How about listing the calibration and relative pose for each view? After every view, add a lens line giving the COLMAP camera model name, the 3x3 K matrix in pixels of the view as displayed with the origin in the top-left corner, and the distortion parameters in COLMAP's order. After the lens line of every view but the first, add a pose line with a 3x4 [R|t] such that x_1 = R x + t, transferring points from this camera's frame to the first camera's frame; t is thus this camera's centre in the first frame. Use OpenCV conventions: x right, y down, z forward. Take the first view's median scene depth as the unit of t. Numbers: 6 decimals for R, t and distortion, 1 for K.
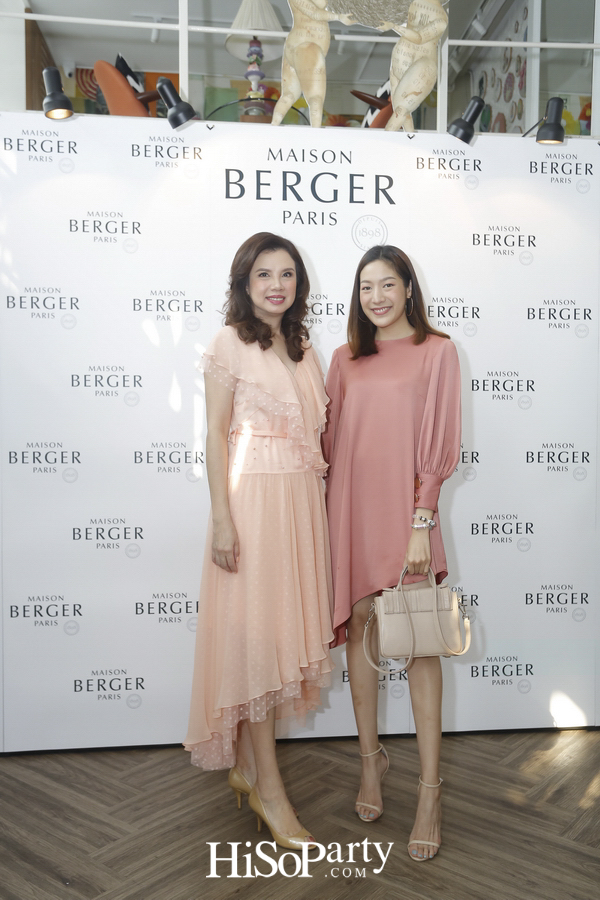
lens RADIAL K [[812.8, 0, 296.8], [0, 812.8, 458.5], [0, 0, 1]] dist [-0.000894, 0.083354]
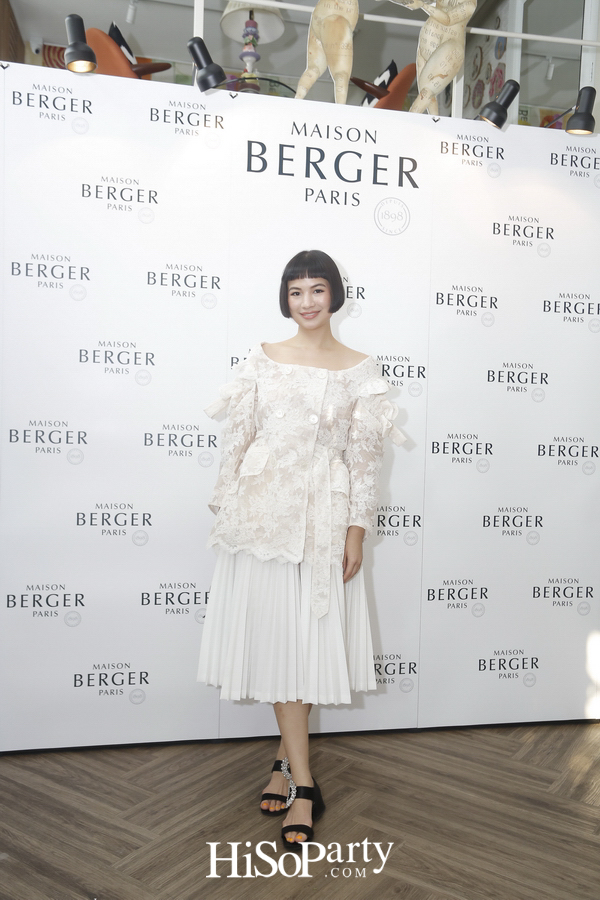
lens RADIAL K [[785.9, 0, 297.9], [0, 785.9, 456.8], [0, 0, 1]] dist [-0.004801, 0.076185]
pose [[0.995480, 0.024410, 0.091778, -0.105716], [-0.024707, 0.999693, 0.002099, 0.012561], [-0.091699, -0.004357, 0.995777, 0.072464]]
